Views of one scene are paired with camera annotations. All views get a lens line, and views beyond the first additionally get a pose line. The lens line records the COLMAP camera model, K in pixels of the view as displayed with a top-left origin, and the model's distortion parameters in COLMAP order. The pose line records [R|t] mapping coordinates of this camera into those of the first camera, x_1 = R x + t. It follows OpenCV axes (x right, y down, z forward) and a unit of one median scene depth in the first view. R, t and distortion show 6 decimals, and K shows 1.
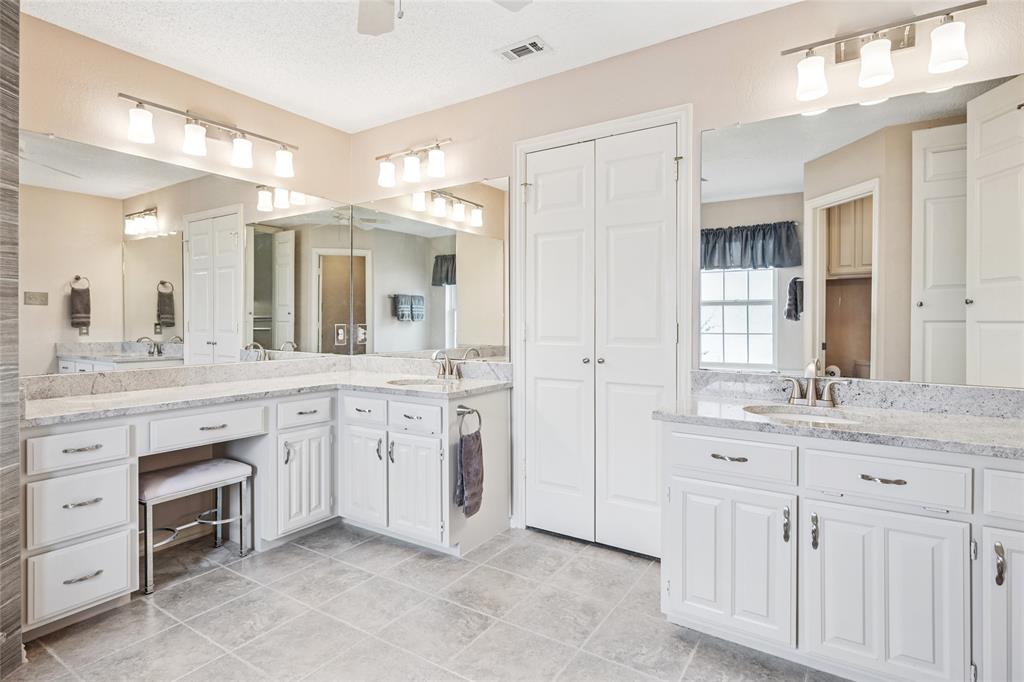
lens RADIAL K [[534.2, 0, 510.7], [0, 534.2, 331.8], [0, 0, 1]] dist [0.004192, 0.000078]
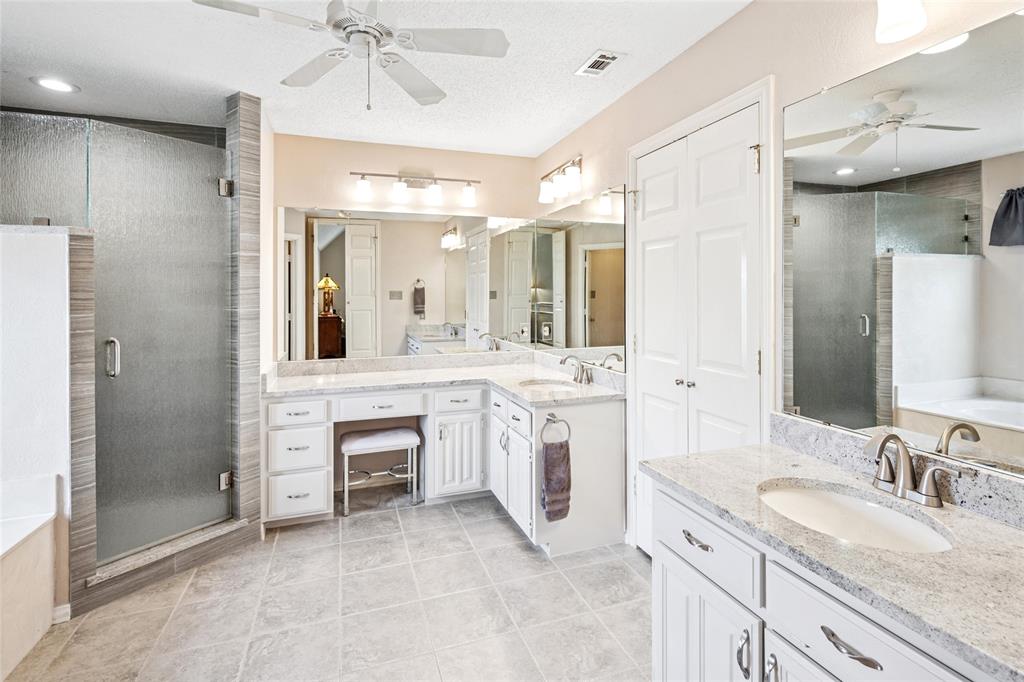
lens RADIAL K [[499.9, 0, 517.0], [0, 499.9, 300.7], [0, 0, 1]] dist [0.006493, -0.000766]
pose [[0.795174, 0.001224, -0.606380, 0.450434], [-0.003734, 0.999989, -0.002878, -0.082302], [0.606370, 0.004552, 0.795170, 0.168467]]
